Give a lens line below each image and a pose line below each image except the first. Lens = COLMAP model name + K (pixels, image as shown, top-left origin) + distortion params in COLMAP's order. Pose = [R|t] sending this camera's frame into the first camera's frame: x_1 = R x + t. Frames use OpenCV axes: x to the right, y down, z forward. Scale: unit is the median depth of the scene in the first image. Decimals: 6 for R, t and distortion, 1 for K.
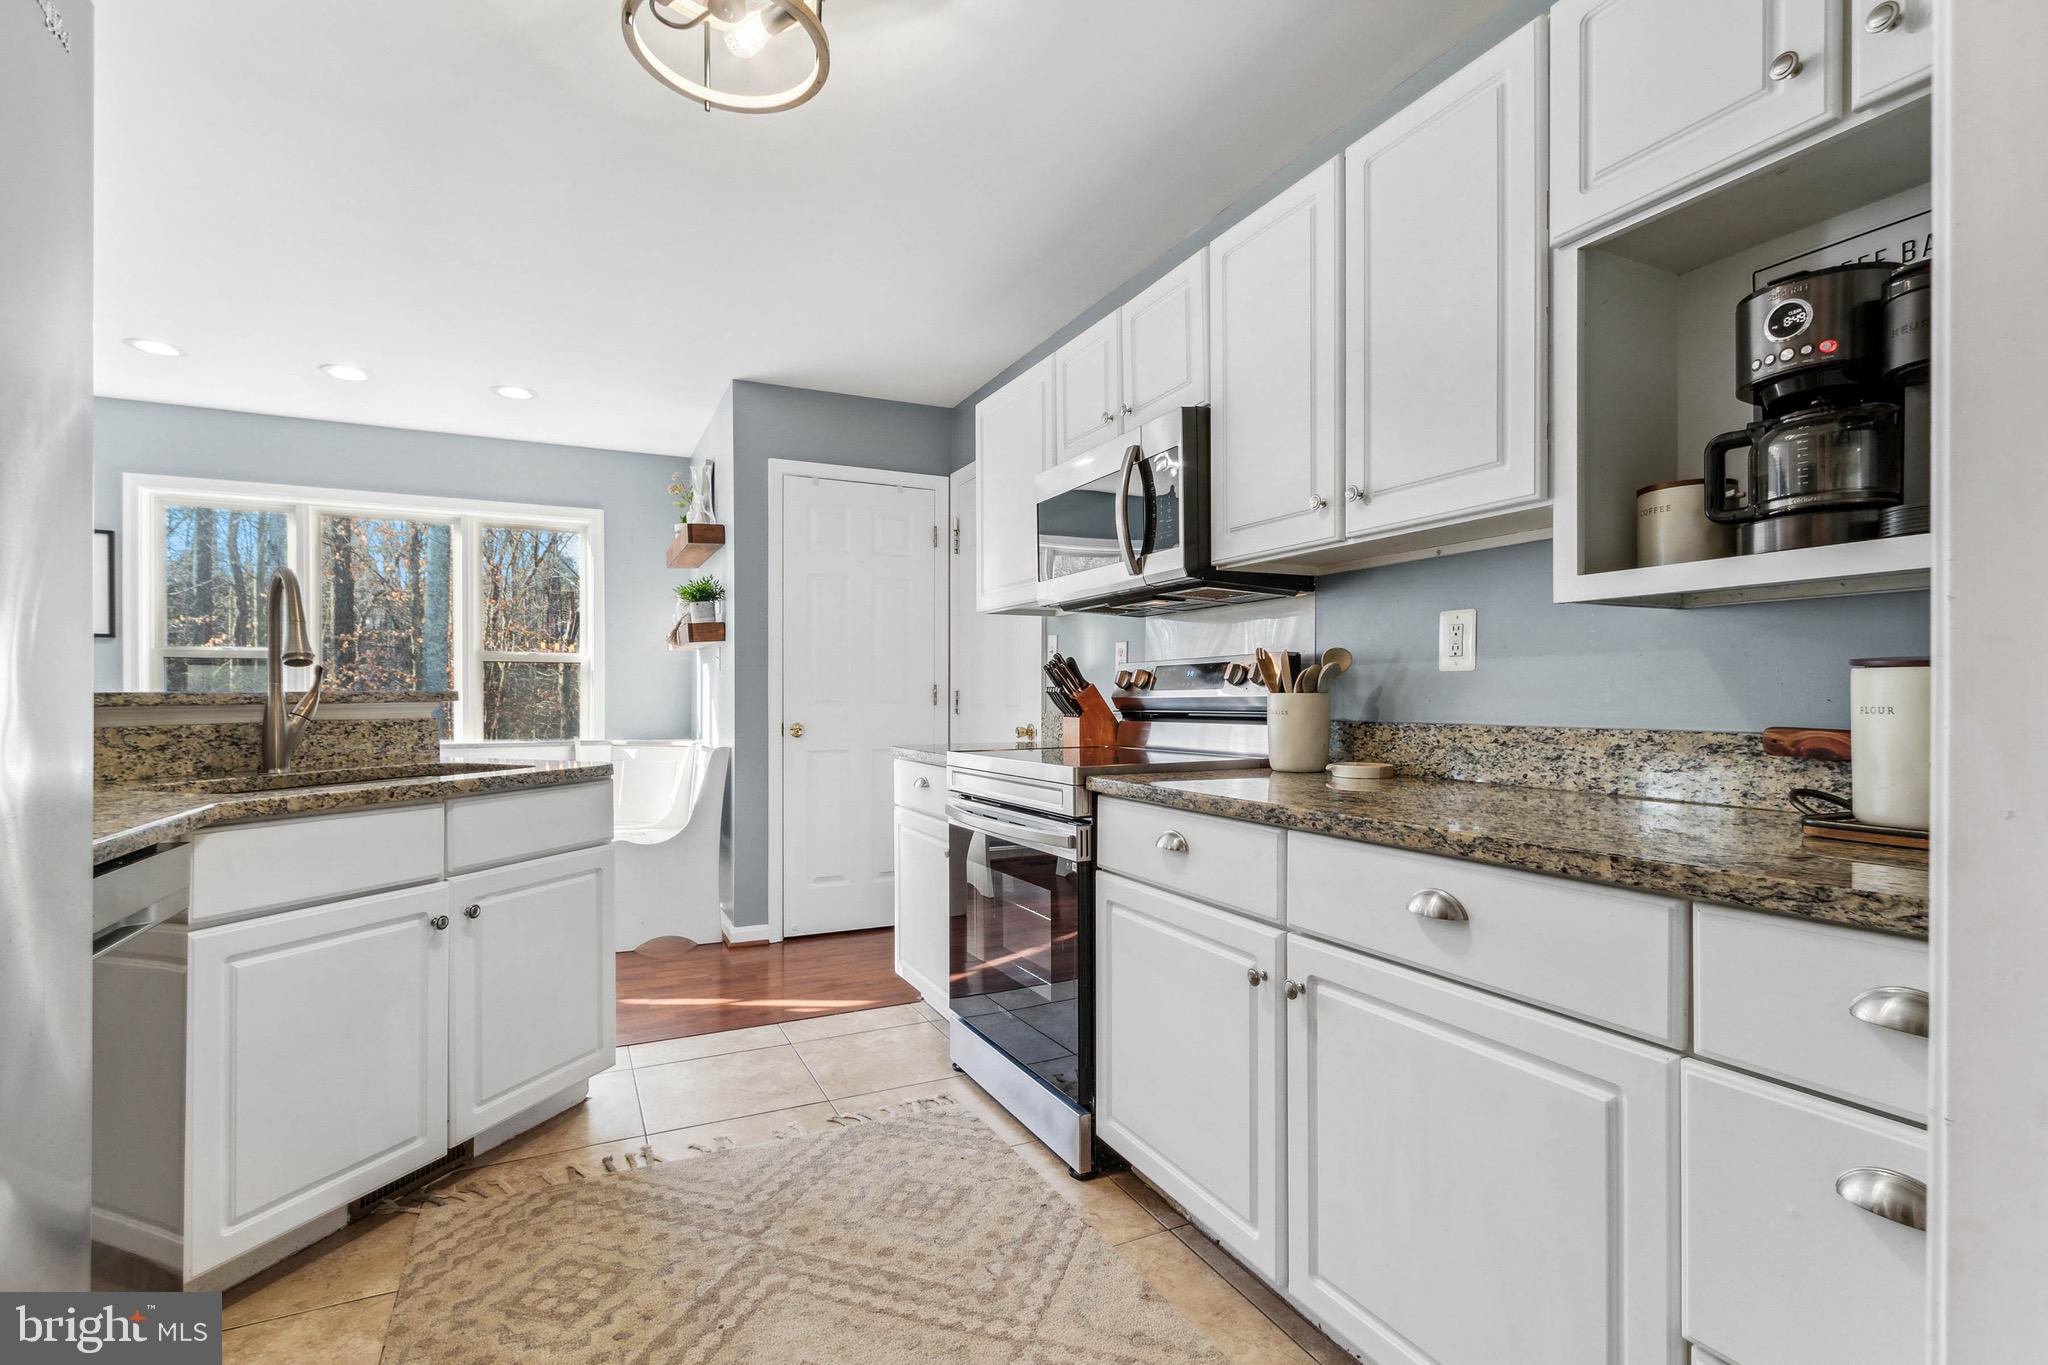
lens RADIAL K [[975.3, 0, 1018.0], [0, 975.3, 694.2], [0, 0, 1]] dist [0.001169, -0.001133]
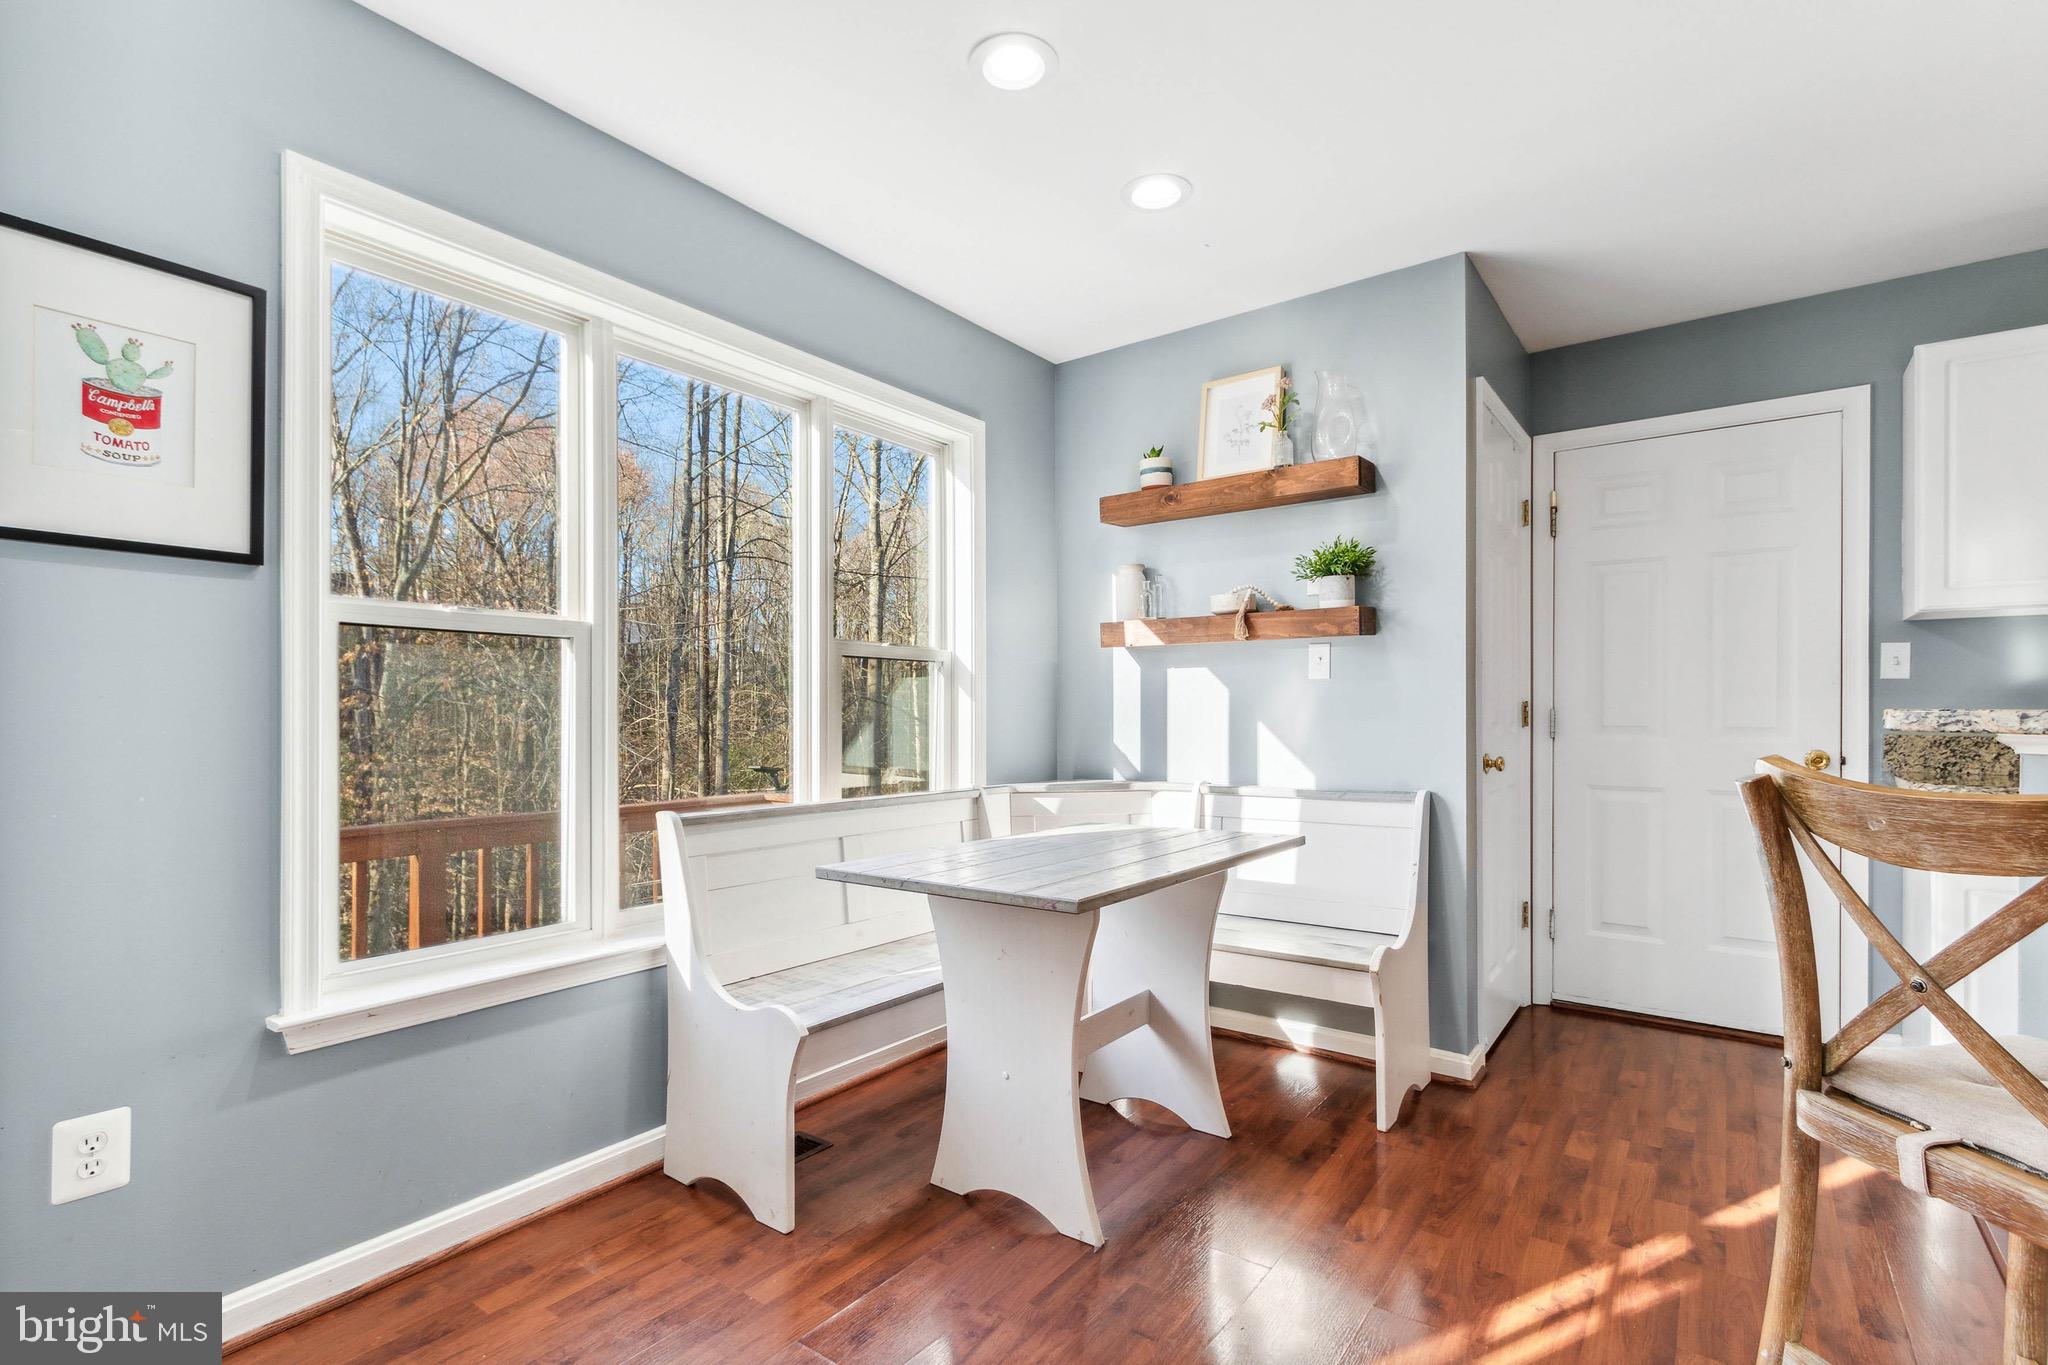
lens RADIAL K [[975.3, 0, 1026.1], [0, 975.3, 709.4], [0, 0, 1]] dist [0.001169, -0.001133]
pose [[0.886974, 0.002519, 0.461812, -1.613814], [-0.000320, 0.999988, -0.004840, 0.000960], [-0.461819, 0.004145, 0.886965, 0.997062]]
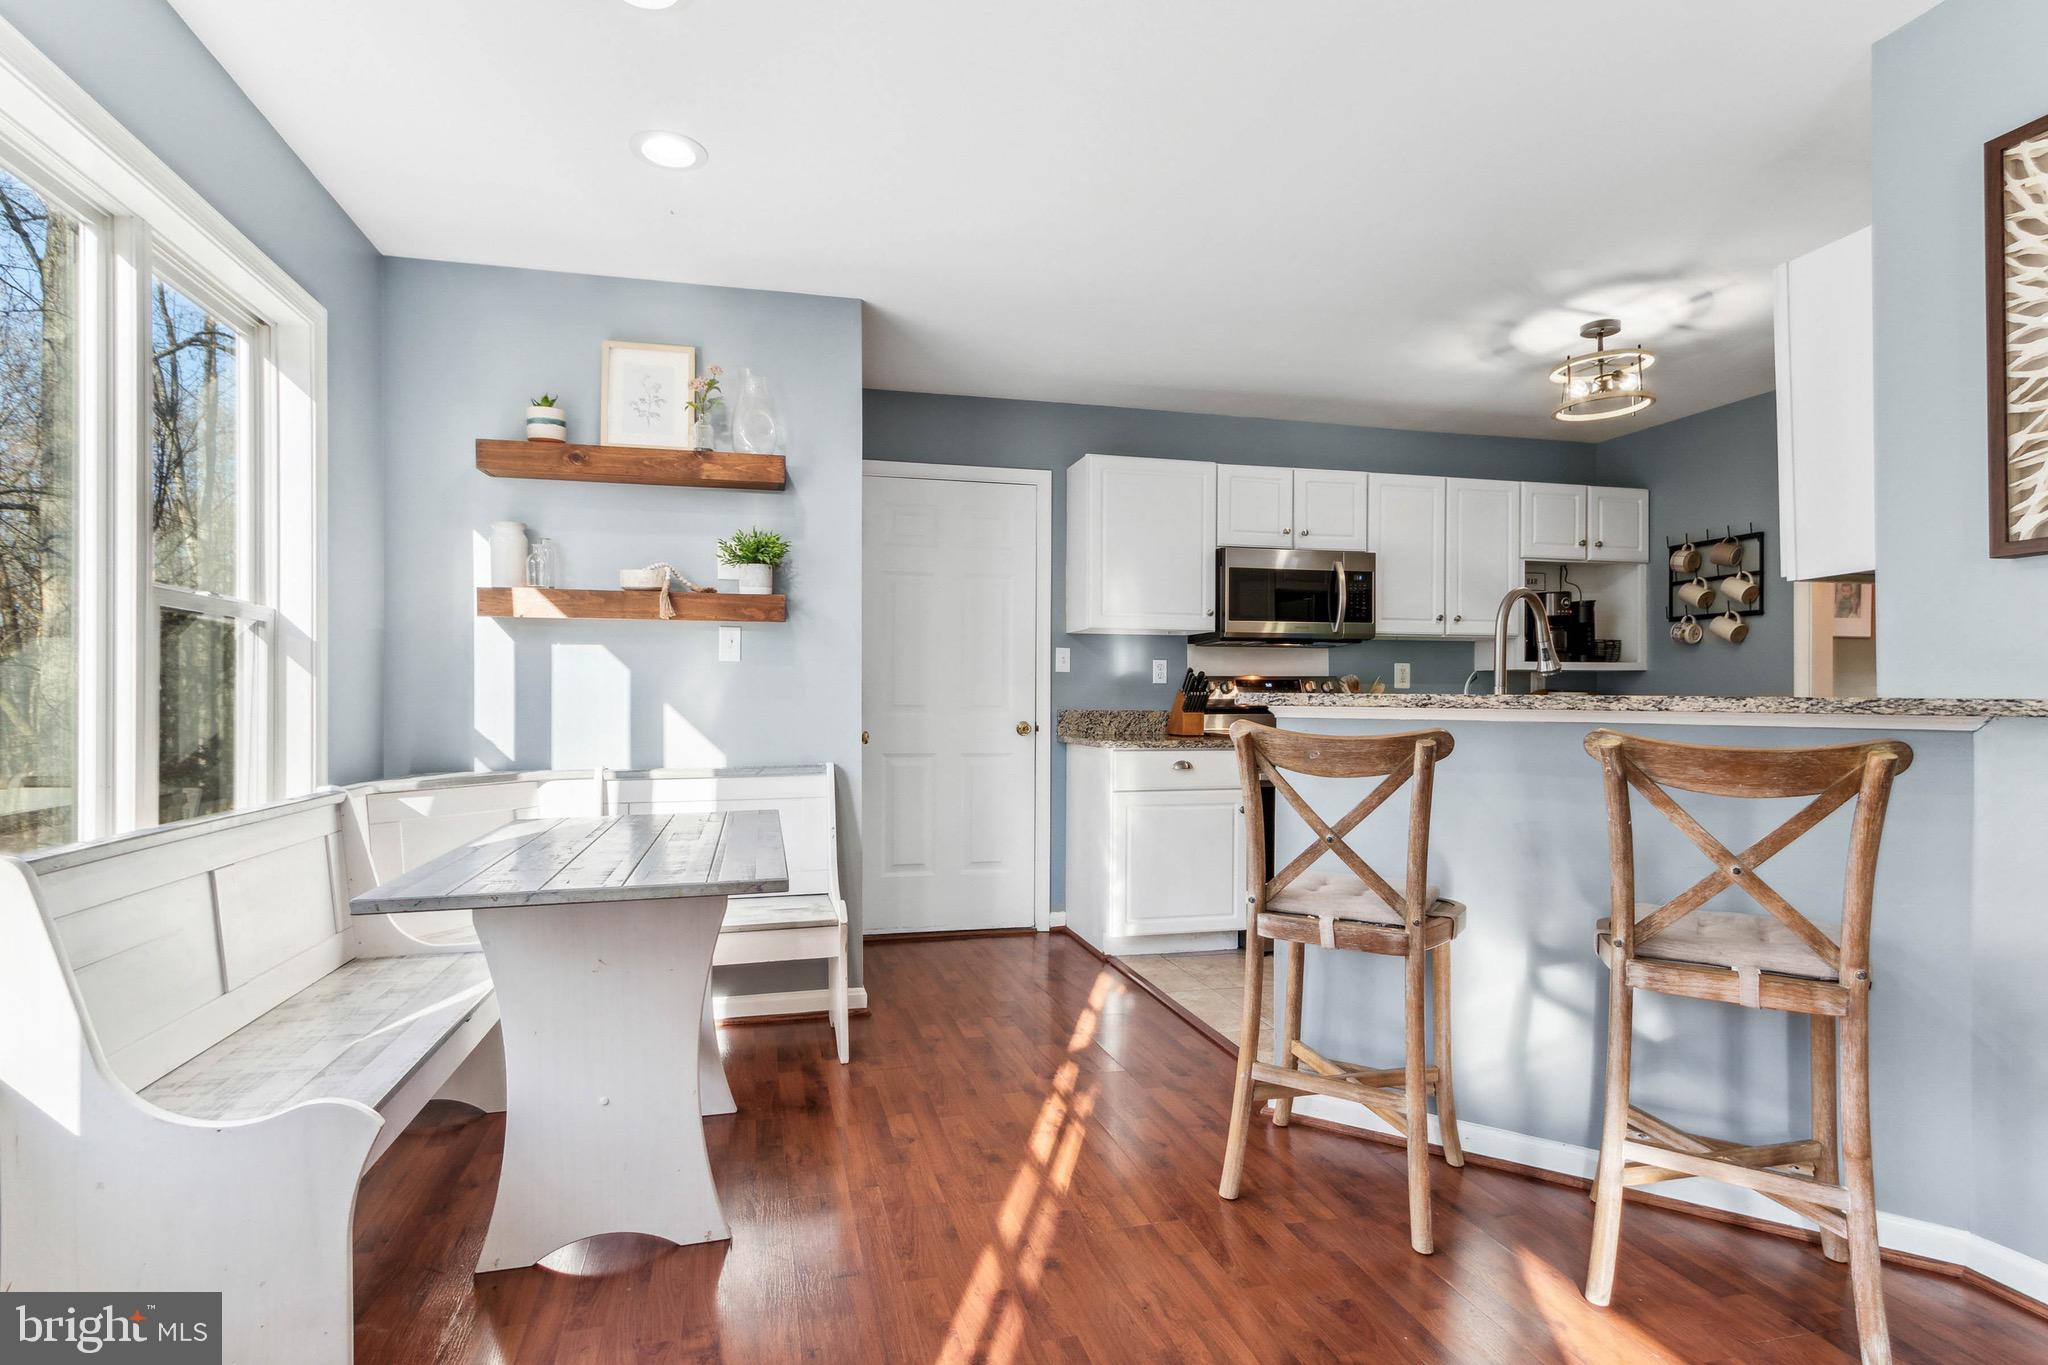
lens RADIAL K [[975.3, 0, 1071.7], [0, 975.3, 689.3], [0, 0, 1]] dist [0.001169, -0.001133]
pose [[0.188161, 0.008056, 0.982105, -1.925896], [-0.001711, 0.999968, -0.007875, 0.003045], [-0.982137, -0.000198, 0.188169, 1.277175]]
